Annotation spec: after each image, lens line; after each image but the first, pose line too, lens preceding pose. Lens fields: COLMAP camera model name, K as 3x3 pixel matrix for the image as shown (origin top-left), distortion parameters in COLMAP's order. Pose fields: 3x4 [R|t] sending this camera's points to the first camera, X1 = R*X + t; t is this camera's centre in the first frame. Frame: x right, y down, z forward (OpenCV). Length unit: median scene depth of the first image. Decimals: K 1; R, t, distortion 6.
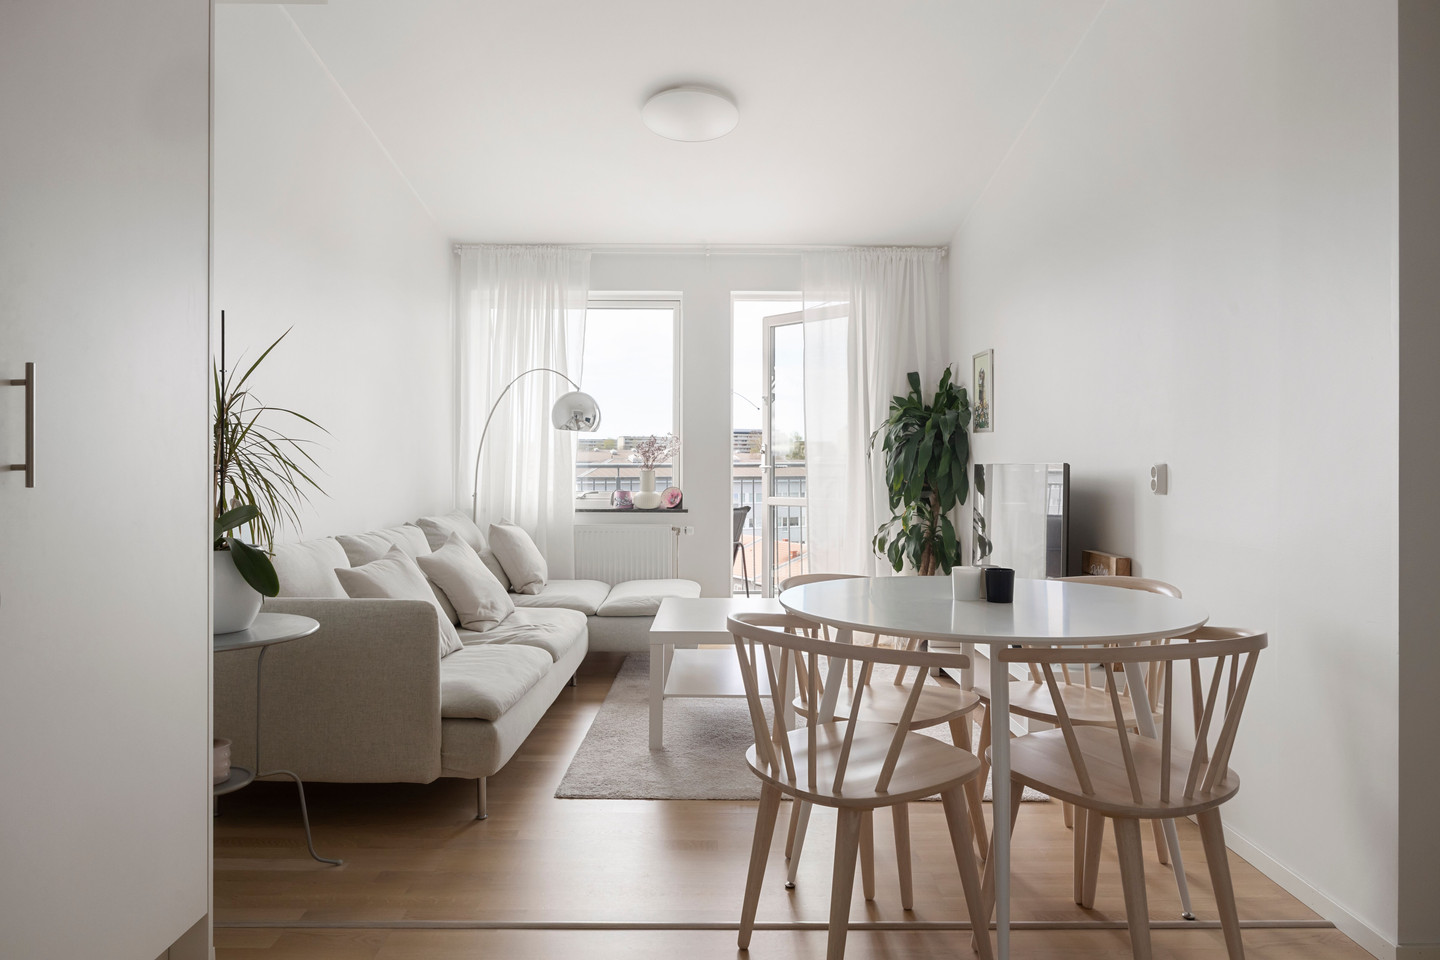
lens RADIAL K [[987.5, 0, 718.7], [0, 987.5, 473.1], [0, 0, 1]] dist [-0.001752, 0.000180]
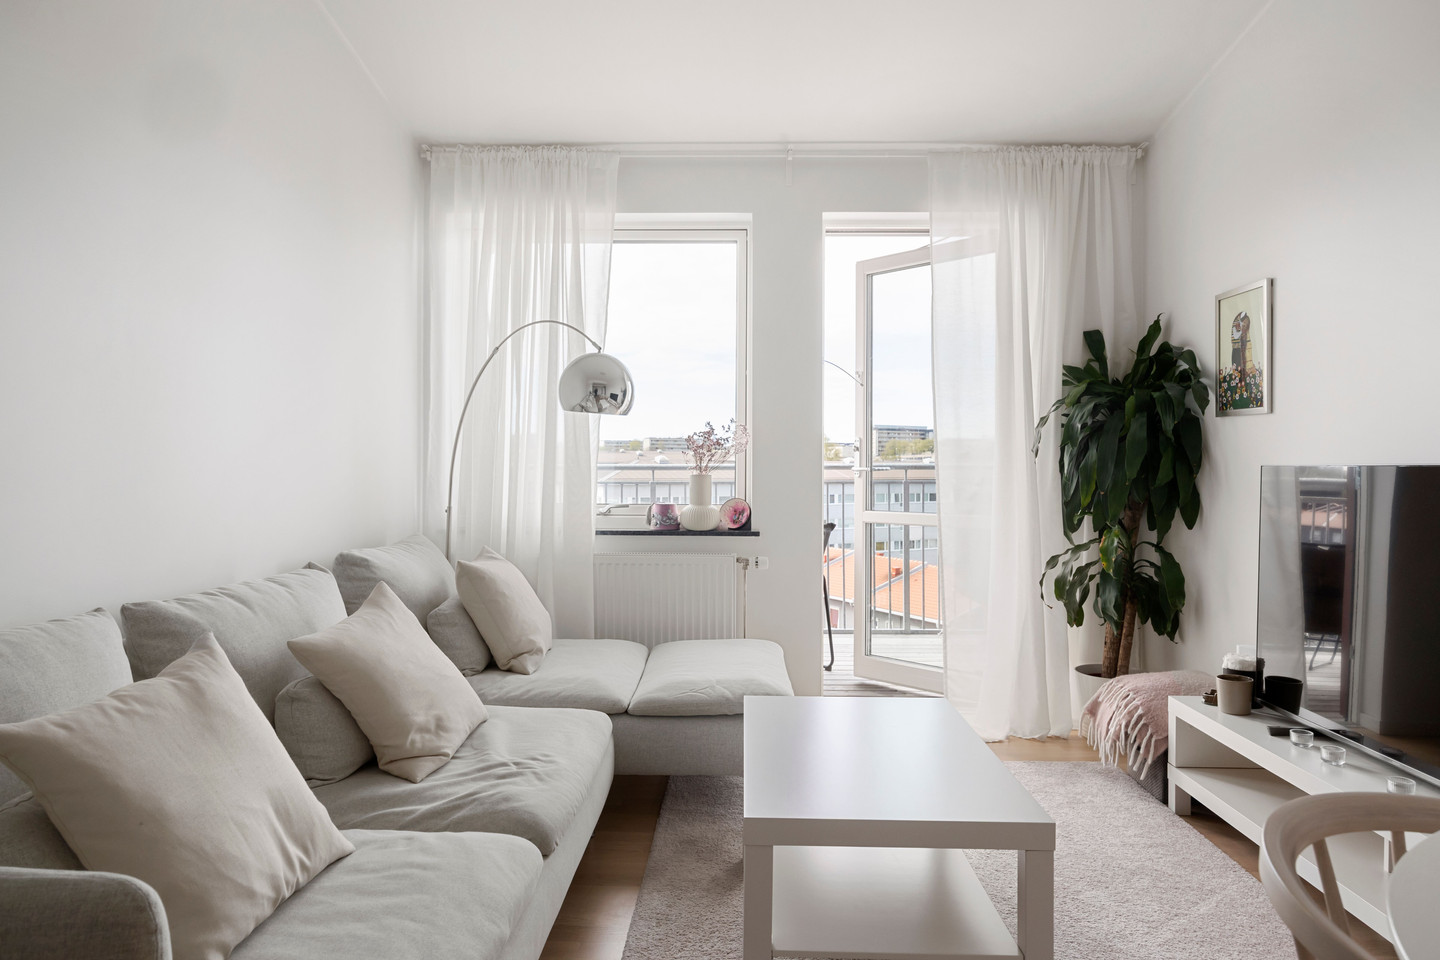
lens RADIAL K [[987.5, 0, 720.9], [0, 987.5, 479.9], [0, 0, 1]] dist [-0.001752, 0.000180]
pose [[0.999730, 0.002334, -0.023130, -0.043267], [-0.002213, 0.999984, 0.005255, -0.002523], [0.023142, -0.005202, 0.999719, 0.322077]]
